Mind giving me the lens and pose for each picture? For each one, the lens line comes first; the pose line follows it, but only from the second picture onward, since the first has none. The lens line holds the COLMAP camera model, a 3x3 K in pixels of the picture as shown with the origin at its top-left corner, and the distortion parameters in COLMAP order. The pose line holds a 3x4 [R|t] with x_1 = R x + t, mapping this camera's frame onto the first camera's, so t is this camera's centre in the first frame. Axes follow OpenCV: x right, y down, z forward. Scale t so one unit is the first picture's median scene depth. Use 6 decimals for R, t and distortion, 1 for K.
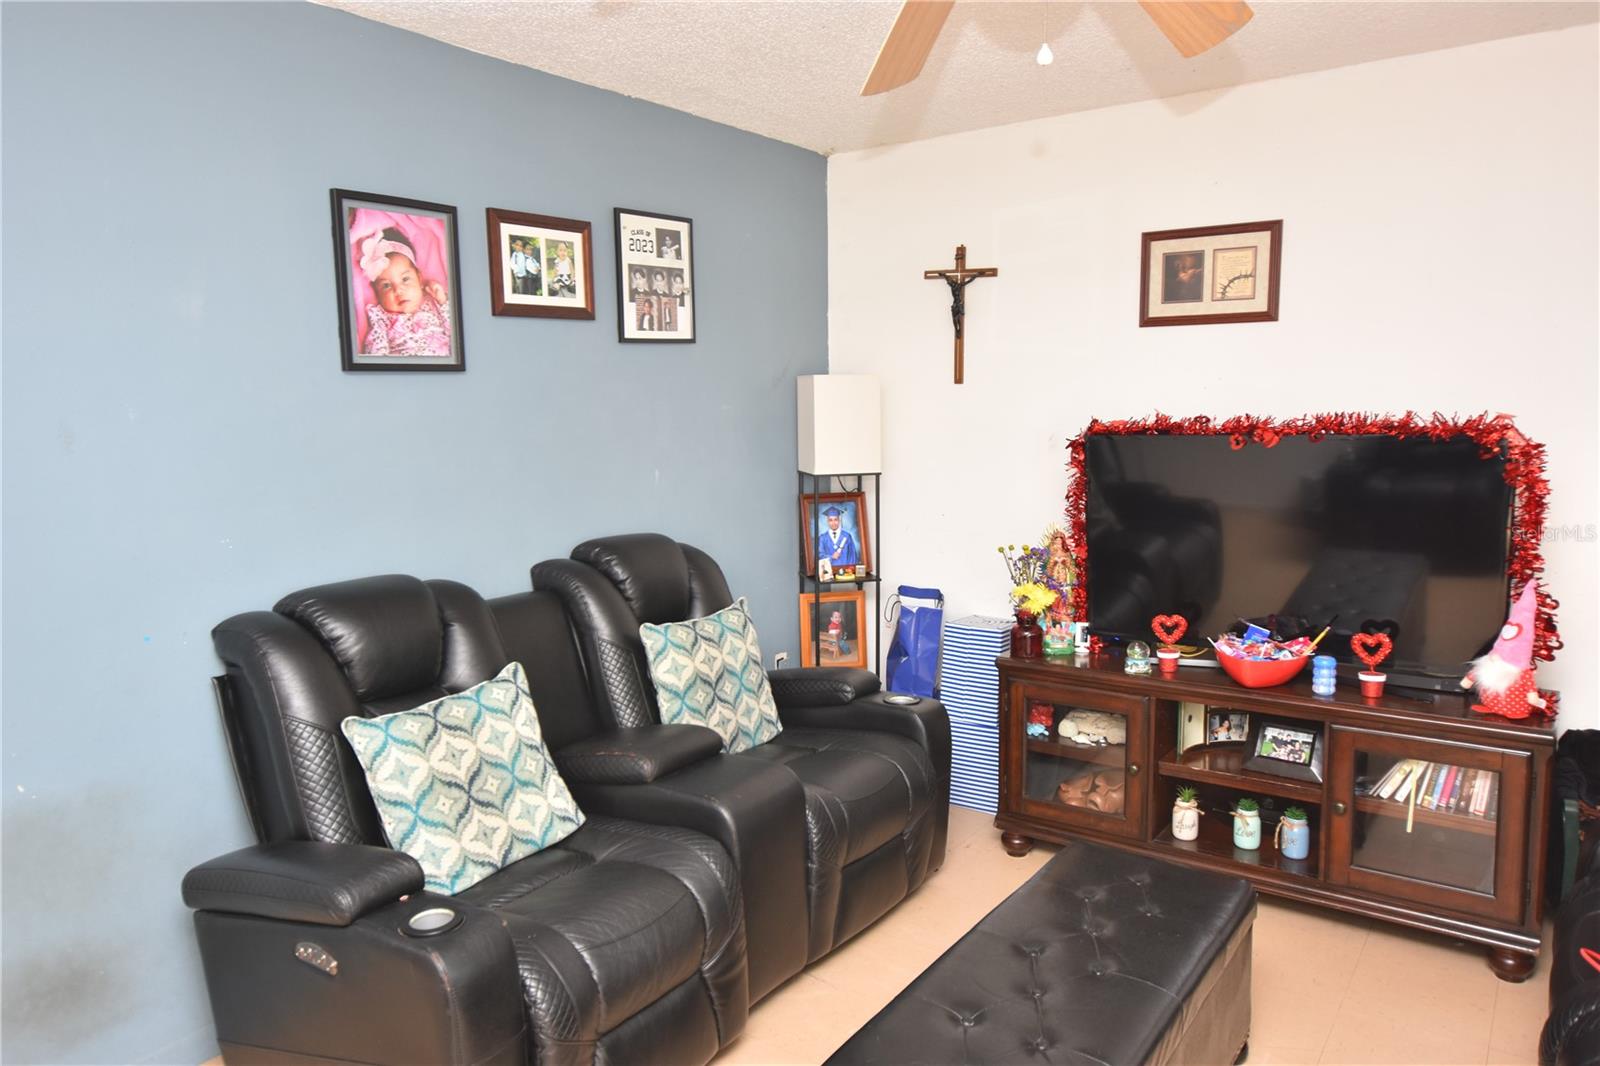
lens RADIAL K [[1109.0, 0, 795.7], [0, 1109.0, 536.0], [0, 0, 1]] dist [-0.015935, 0.044316]
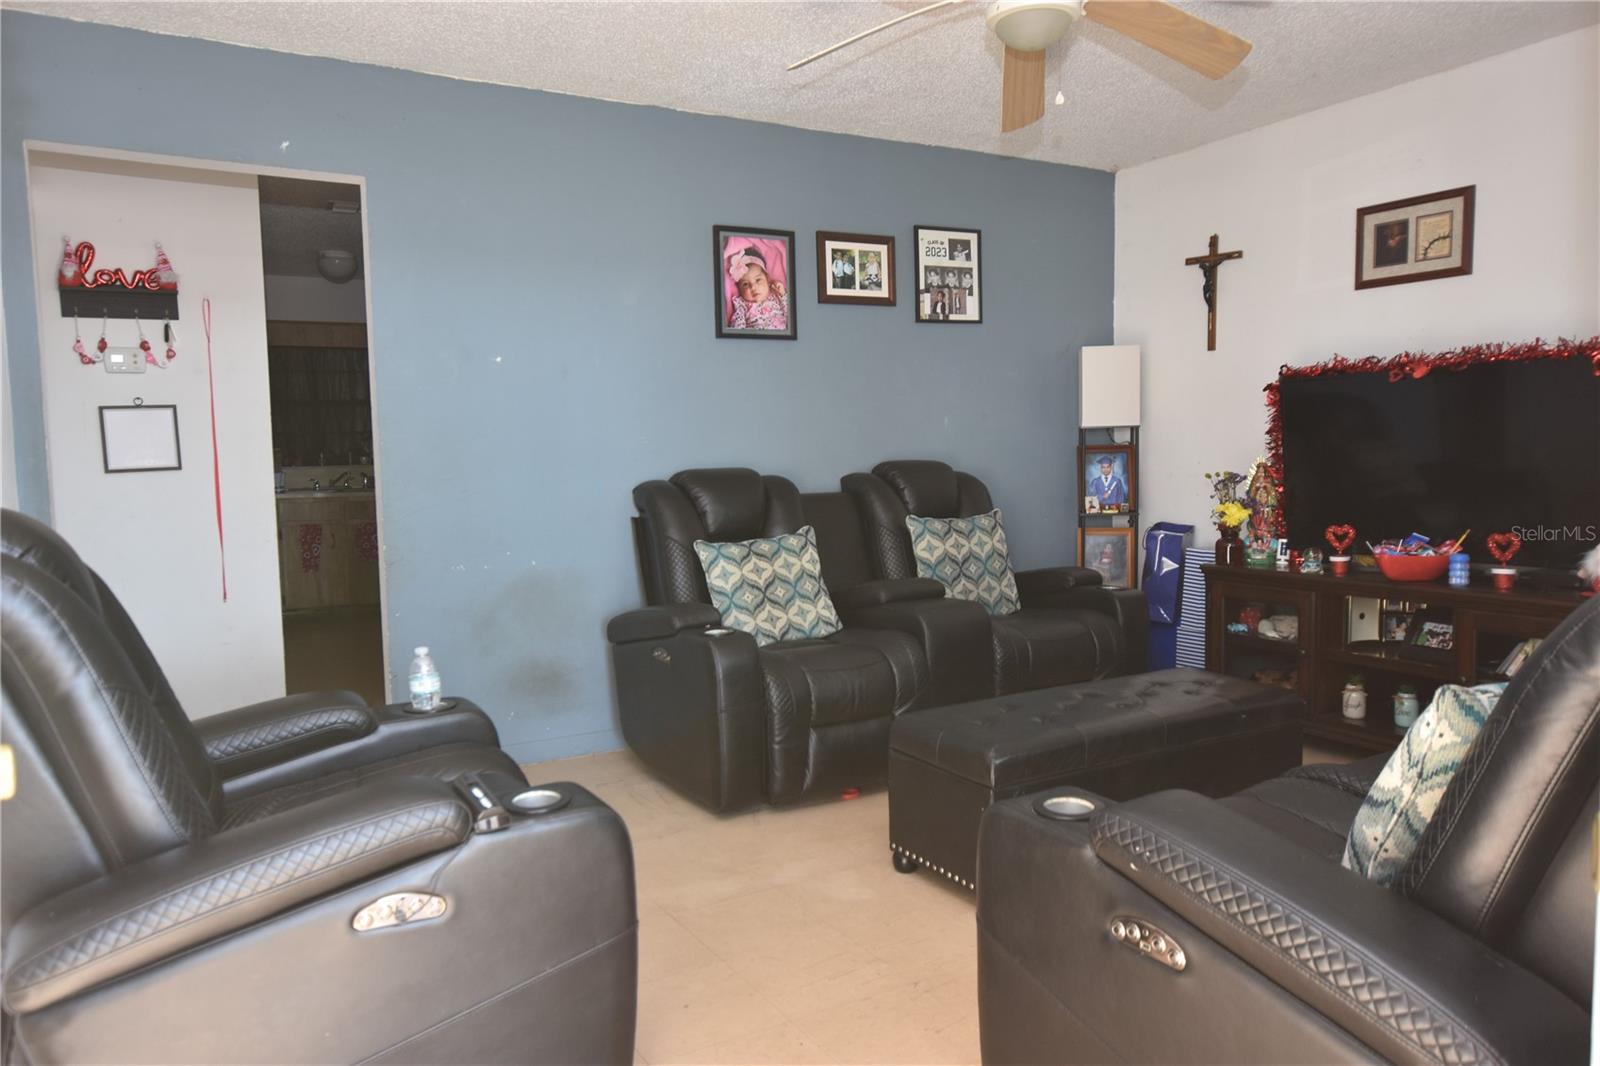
lens RADIAL K [[1109.0, 0, 795.7], [0, 1109.0, 536.0], [0, 0, 1]] dist [-0.015935, 0.044316]
pose [[0.908466, 0.030700, -0.416830, 0.305286], [-0.046145, 0.998569, -0.027025, 0.143326], [0.415404, 0.043786, 0.908582, -0.323325]]
